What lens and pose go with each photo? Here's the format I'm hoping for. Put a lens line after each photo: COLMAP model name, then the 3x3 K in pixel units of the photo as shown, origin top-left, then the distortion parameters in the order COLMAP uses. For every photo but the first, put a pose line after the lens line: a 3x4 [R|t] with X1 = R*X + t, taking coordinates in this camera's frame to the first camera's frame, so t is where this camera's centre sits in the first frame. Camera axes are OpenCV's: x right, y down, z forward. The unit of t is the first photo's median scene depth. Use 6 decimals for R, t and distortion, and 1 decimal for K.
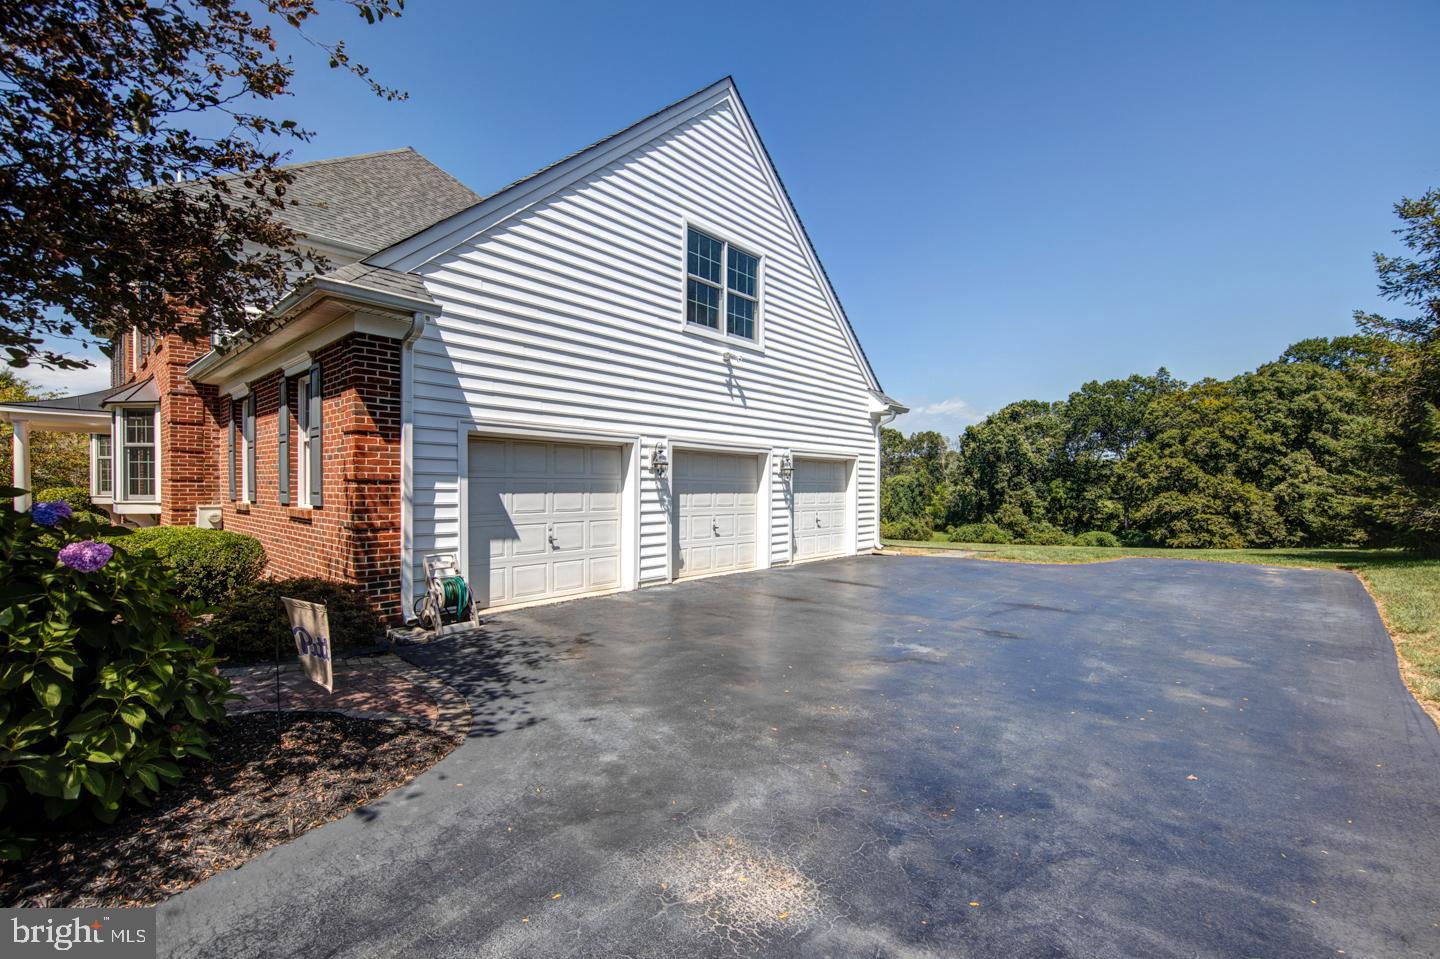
lens RADIAL K [[592.7, 0, 730.4], [0, 592.7, 484.2], [0, 0, 1]] dist [0.007875, -0.004535]
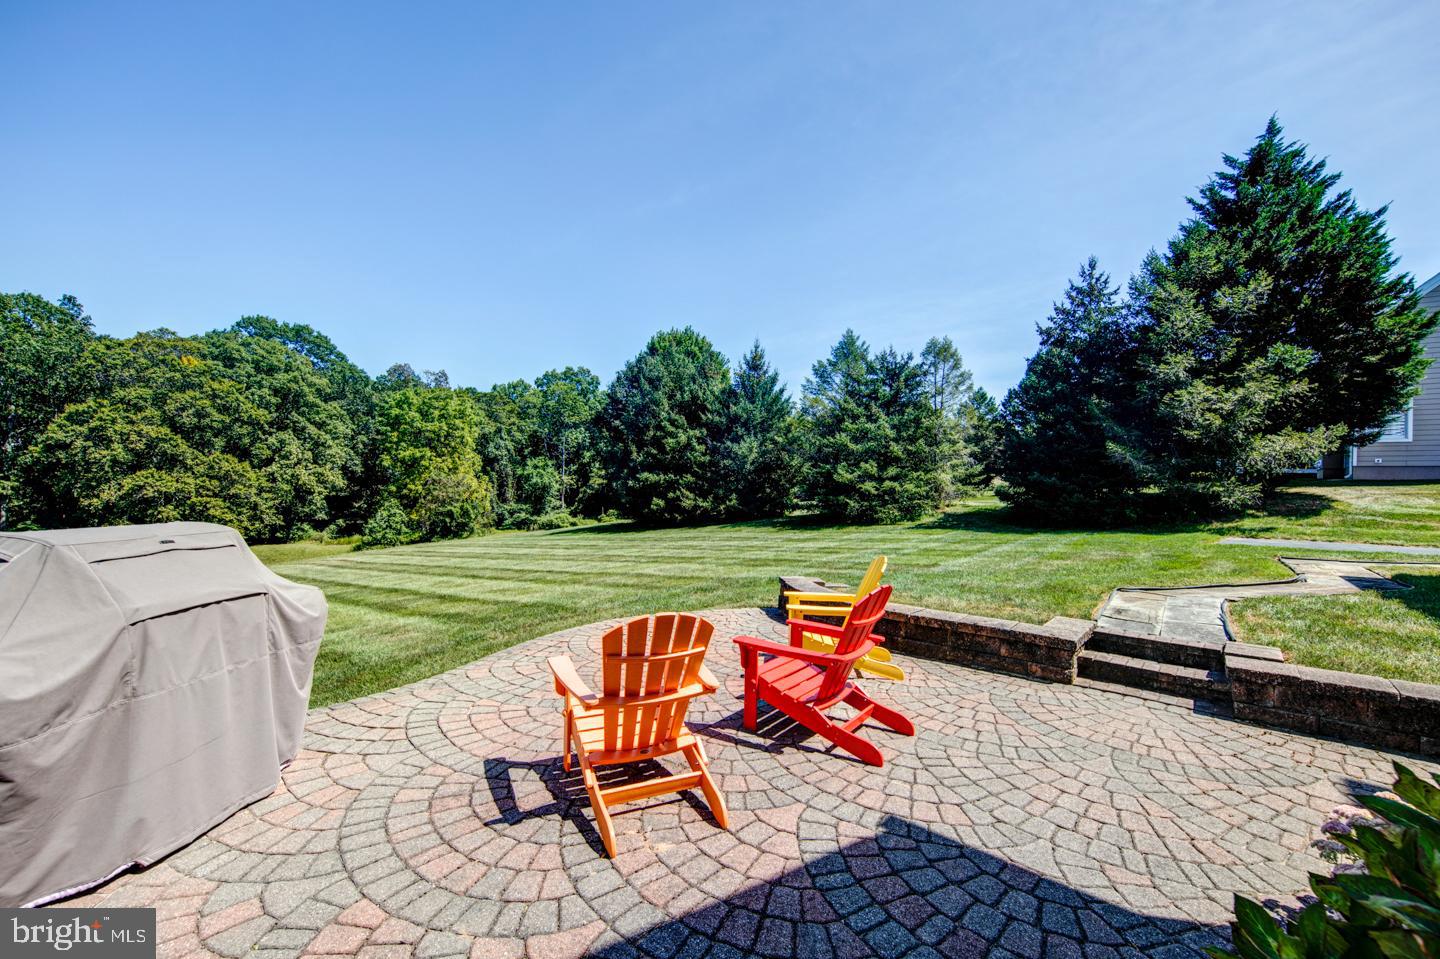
lens RADIAL K [[592.9, 0, 754.1], [0, 592.9, 485.7], [0, 0, 1]] dist [0.004414, -0.003986]
pose [[-0.064820, 0.000400, 0.997897, -0.053011], [-0.035023, 0.999383, -0.002676, 0.008171], [-0.997282, -0.035123, -0.064766, 0.274576]]
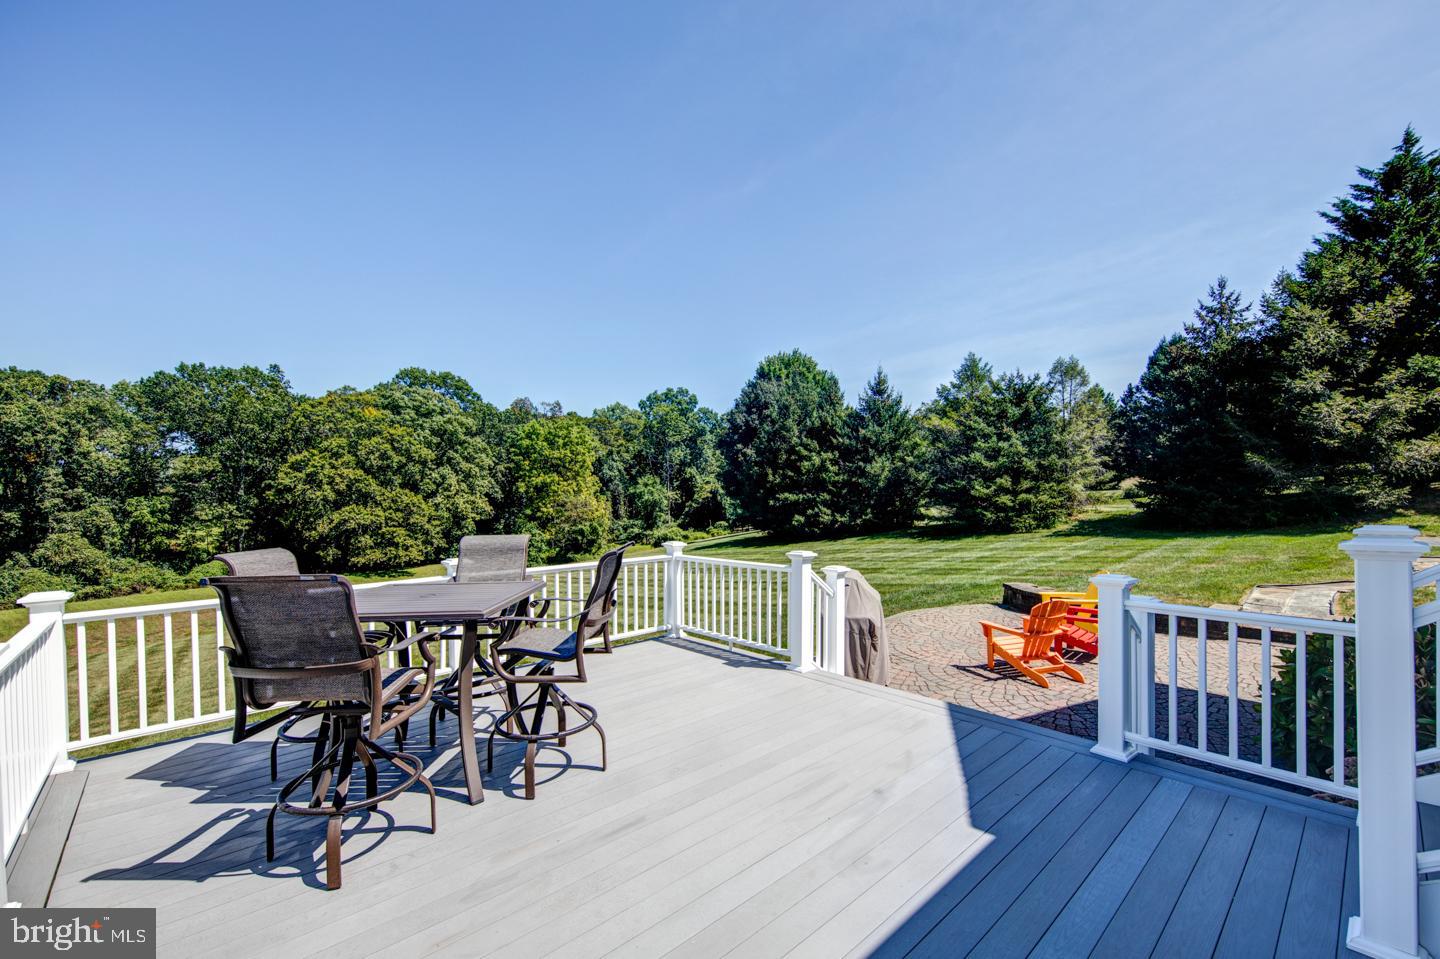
lens RADIAL K [[592.7, 0, 742.3], [0, 592.7, 498.7], [0, 0, 1]] dist [0.007875, -0.004535]
pose [[0.101709, -0.011314, 0.994750, -0.093552], [0.014404, 0.999847, 0.009899, 0.001797], [-0.994710, 0.013321, 0.101856, 0.302292]]
